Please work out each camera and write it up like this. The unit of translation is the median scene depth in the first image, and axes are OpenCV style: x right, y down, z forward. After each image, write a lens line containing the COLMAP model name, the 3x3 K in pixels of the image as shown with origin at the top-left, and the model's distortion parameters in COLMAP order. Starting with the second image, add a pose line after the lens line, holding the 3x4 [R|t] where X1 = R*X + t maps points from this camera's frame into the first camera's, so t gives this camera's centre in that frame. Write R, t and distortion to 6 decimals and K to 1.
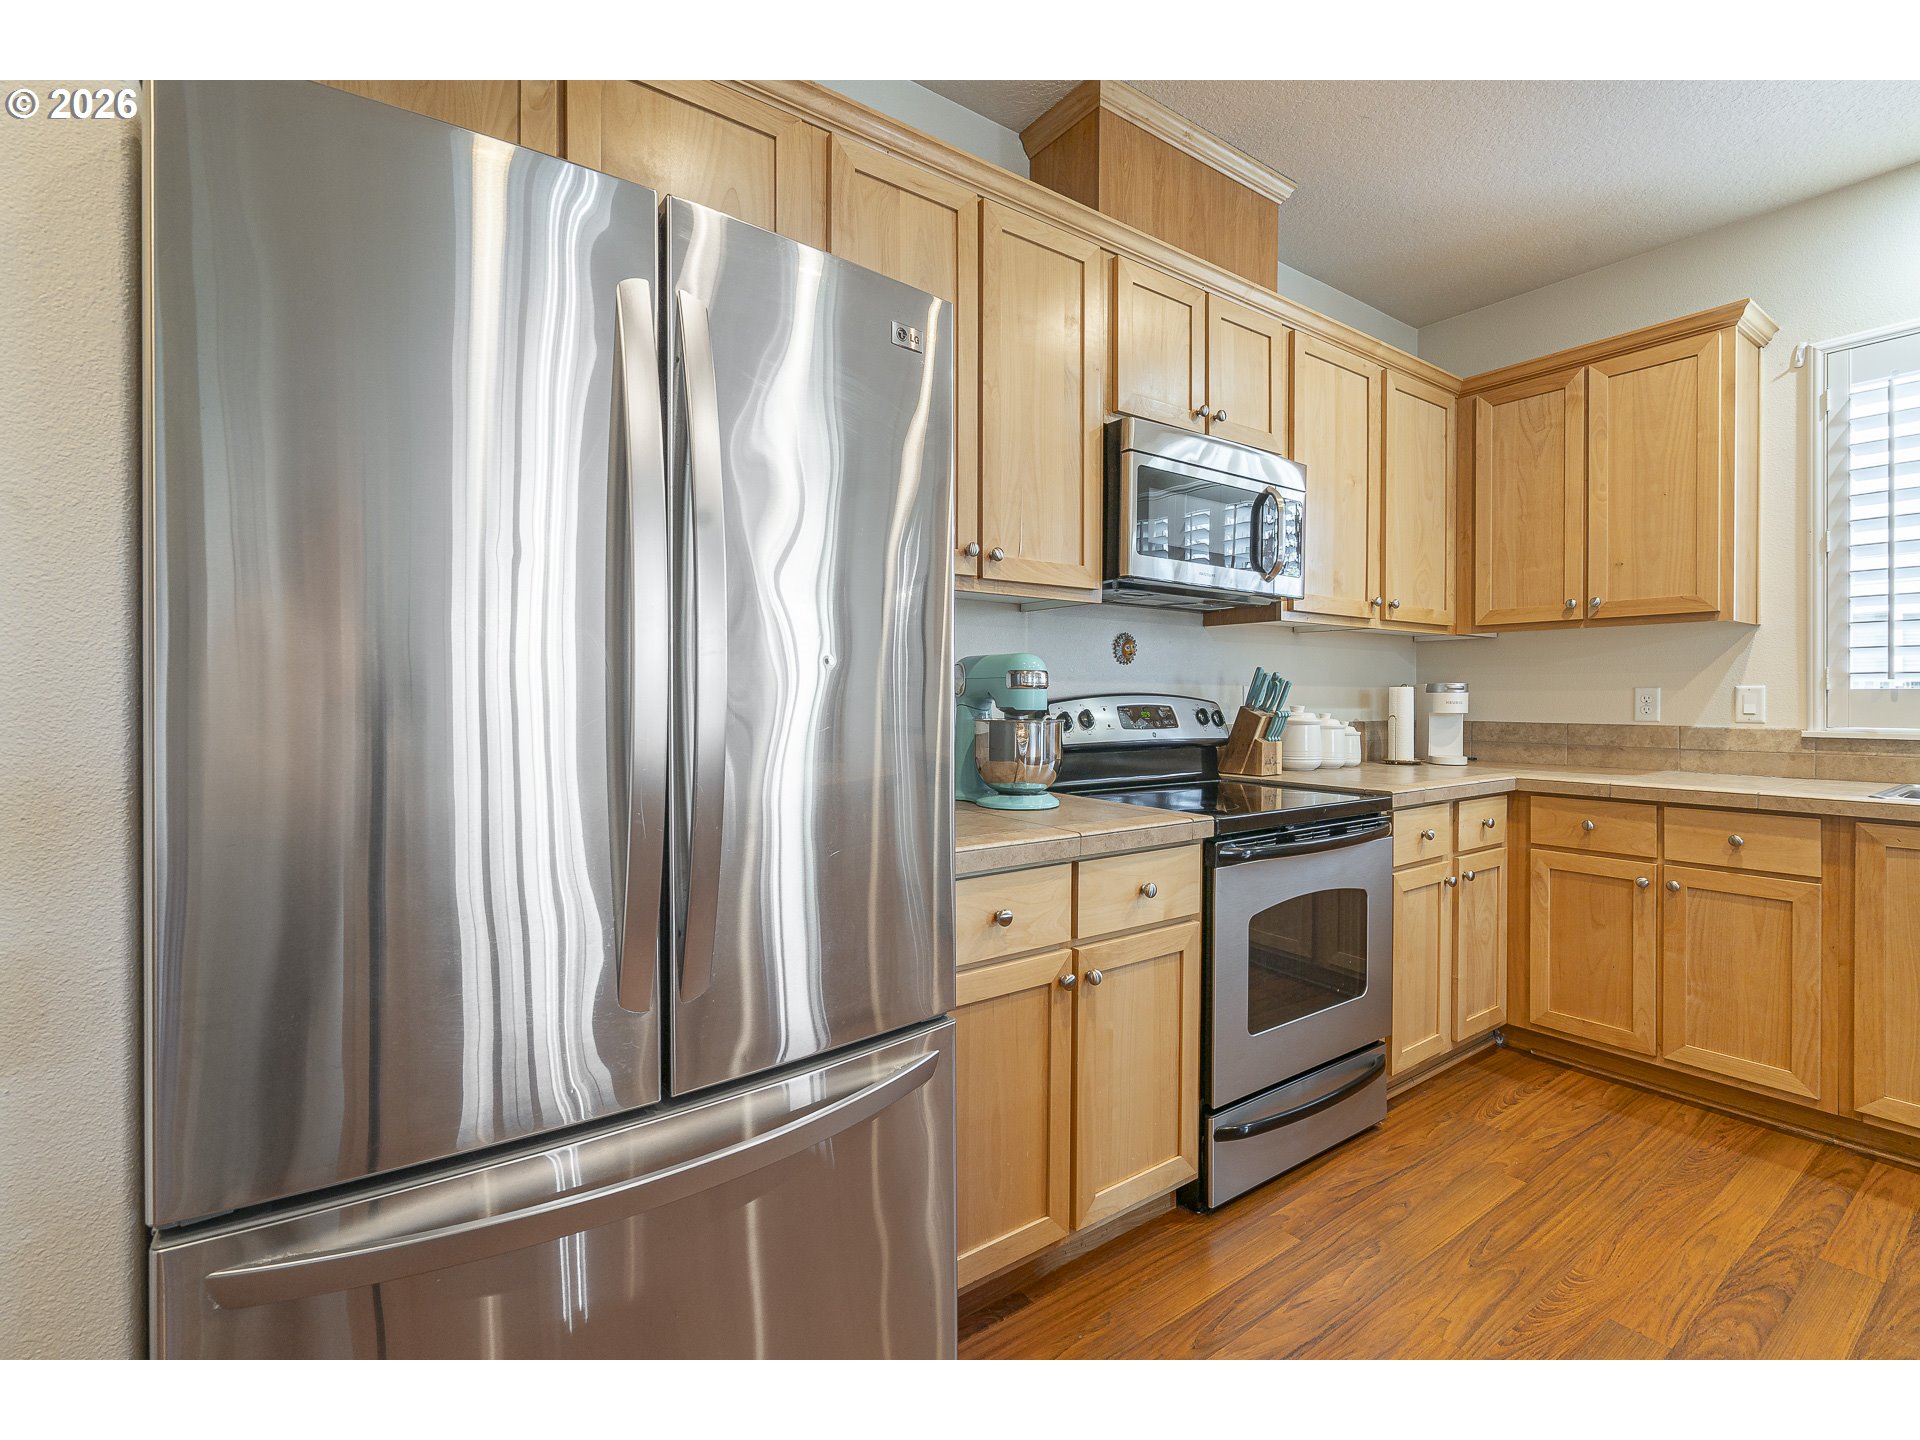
lens RADIAL K [[874.0, 0, 951.4], [0, 874.0, 704.2], [0, 0, 1]] dist [-0.011052, 0.005292]
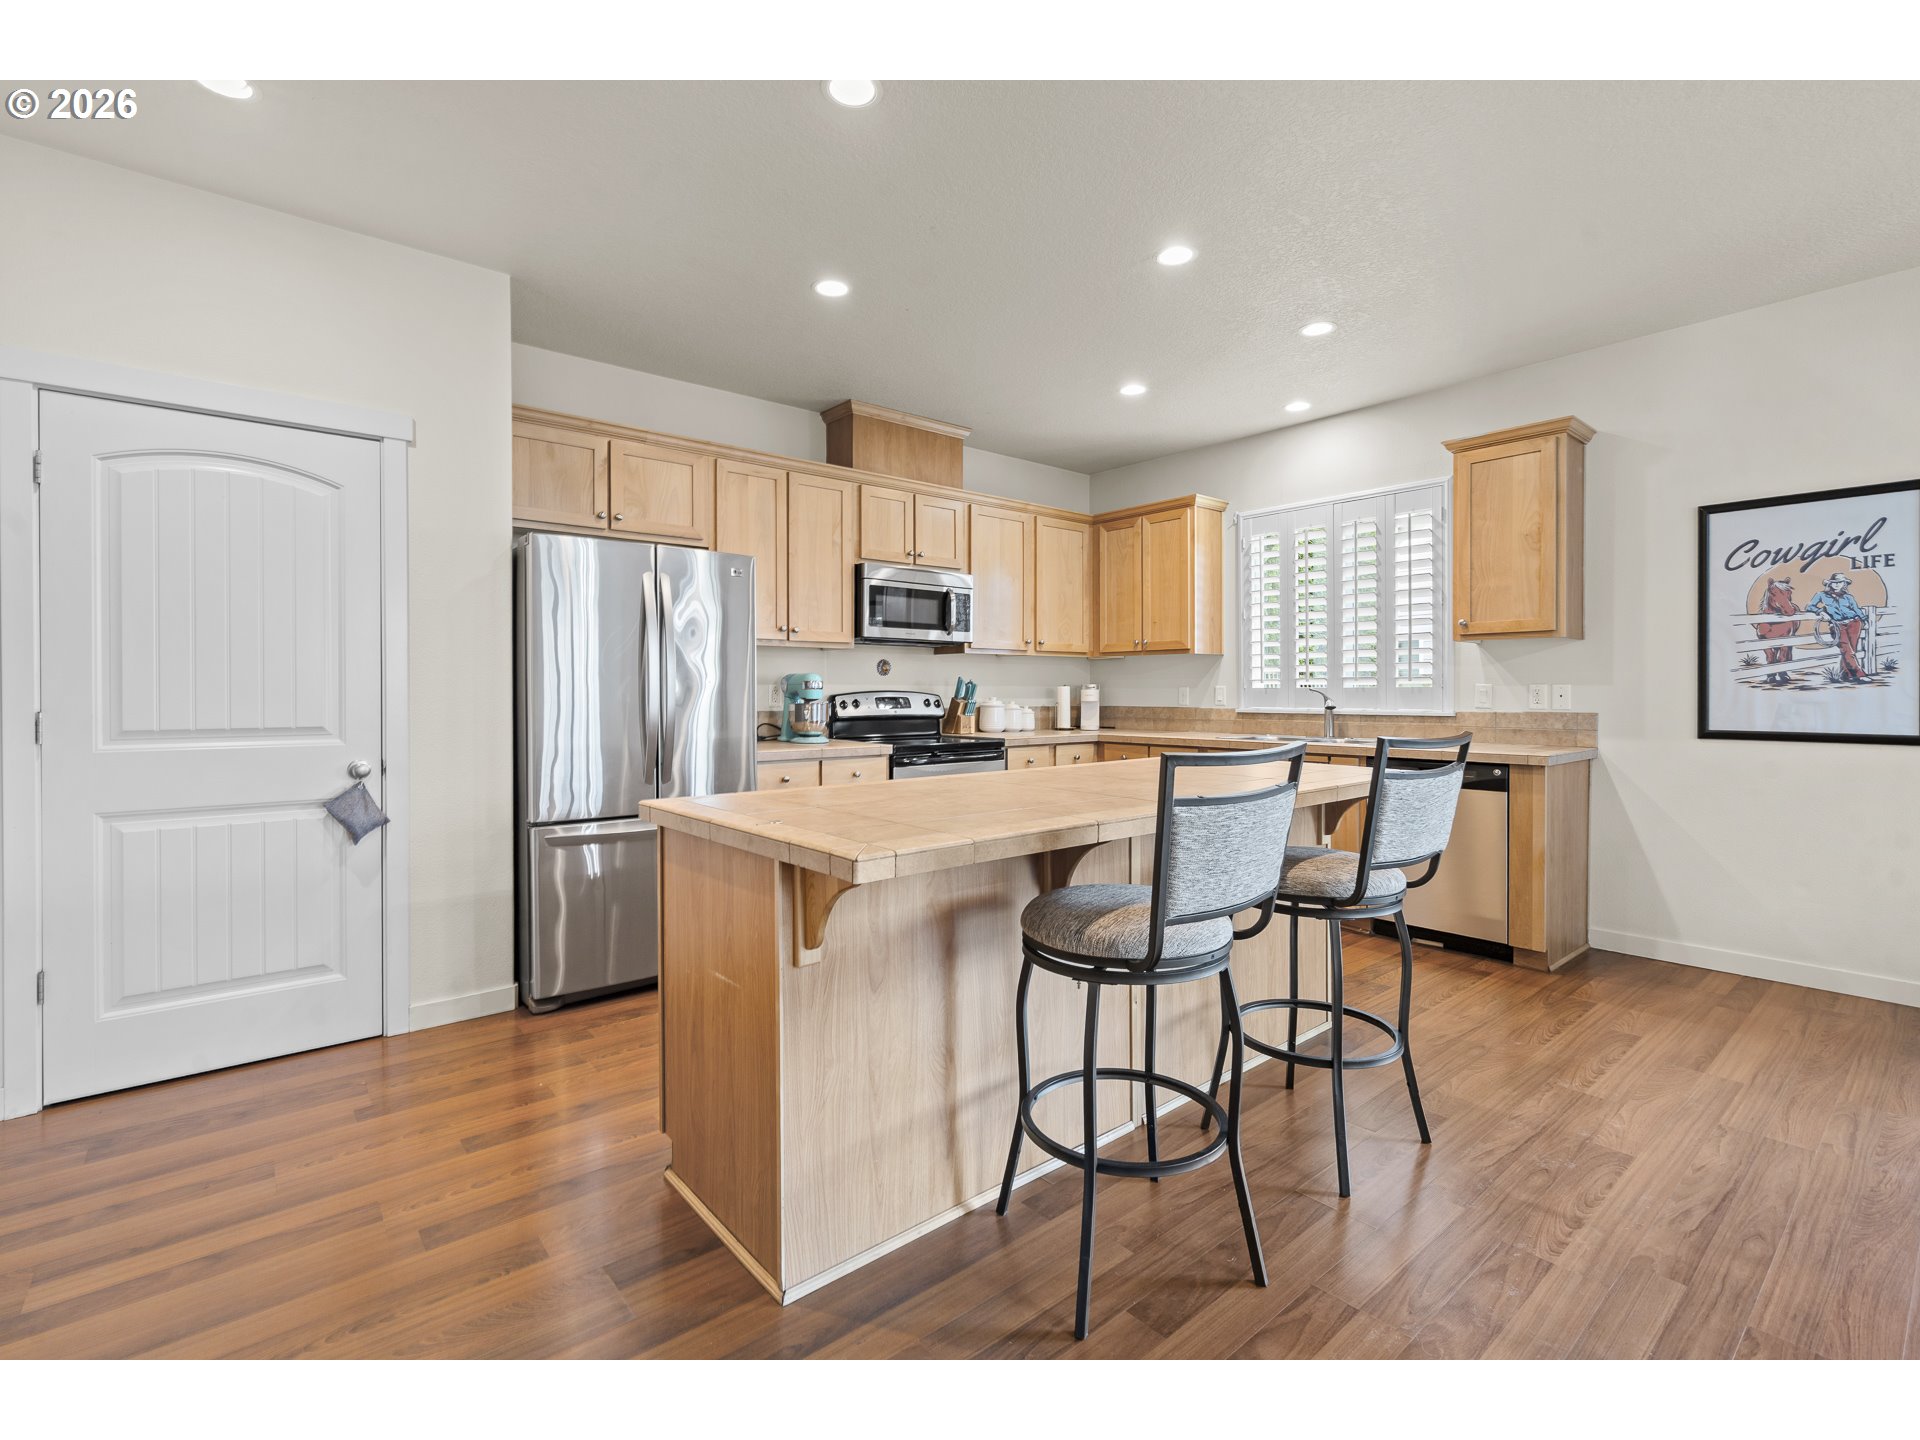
lens RADIAL K [[874.0, 0, 964.0], [0, 874.0, 703.2], [0, 0, 1]] dist [-0.011052, 0.005292]
pose [[0.998163, -0.002372, 0.060547, 0.259775], [0.002161, 0.999991, 0.003542, 0.009035], [-0.060555, -0.003404, 0.998159, -0.957672]]
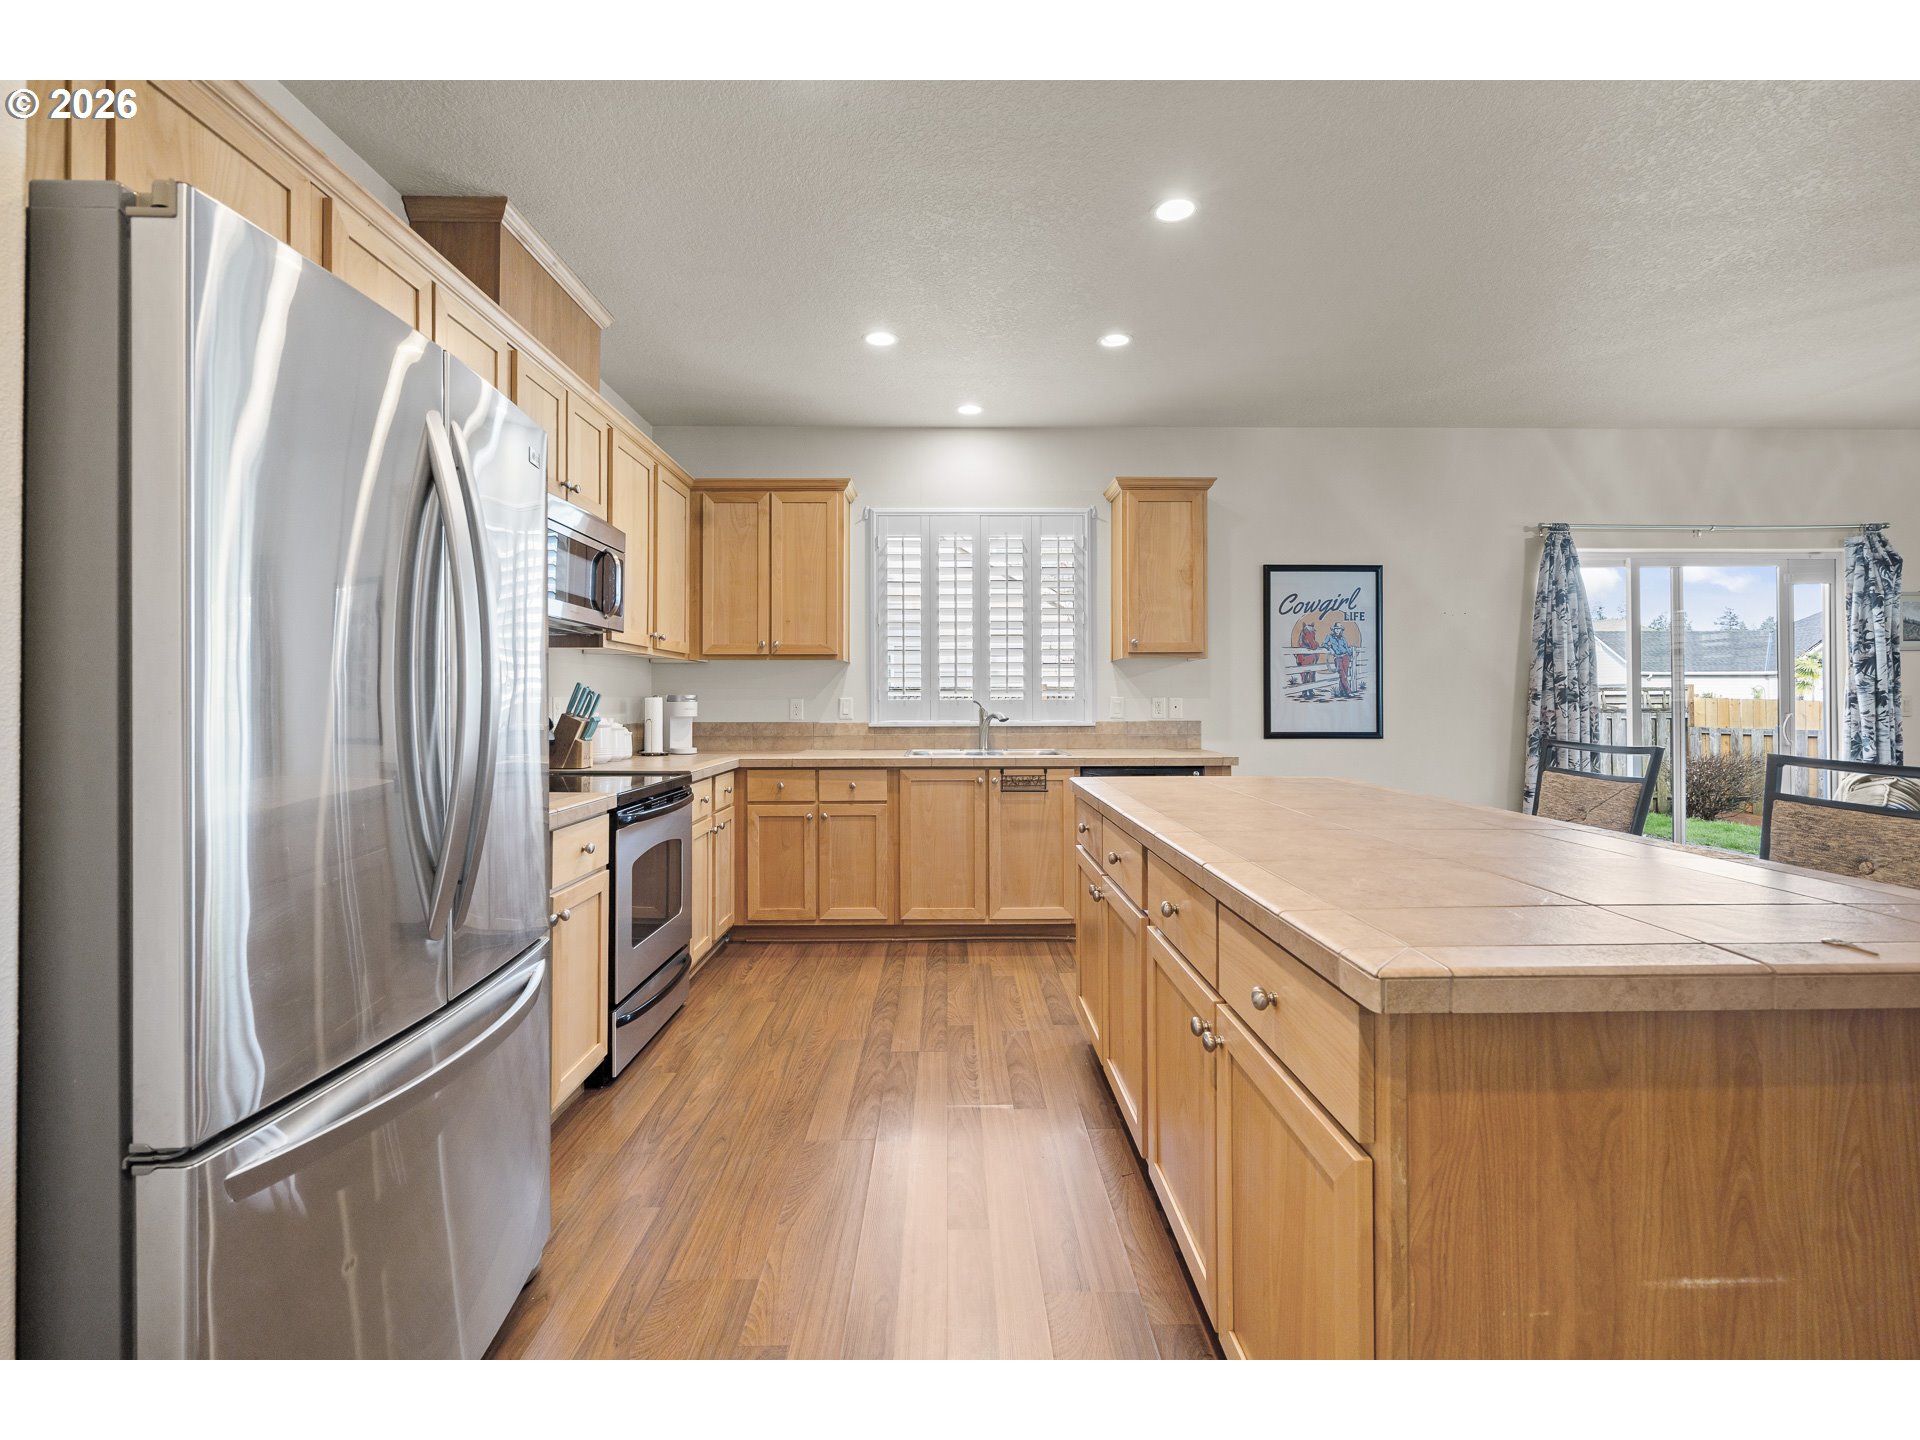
lens RADIAL K [[874.0, 0, 941.6], [0, 874.0, 705.8], [0, 0, 1]] dist [-0.011052, 0.005292]
pose [[0.590052, -0.006152, 0.807342, -0.386305], [0.009355, 0.999956, 0.000783, -0.004962], [-0.807311, 0.007090, 0.590083, -0.181368]]
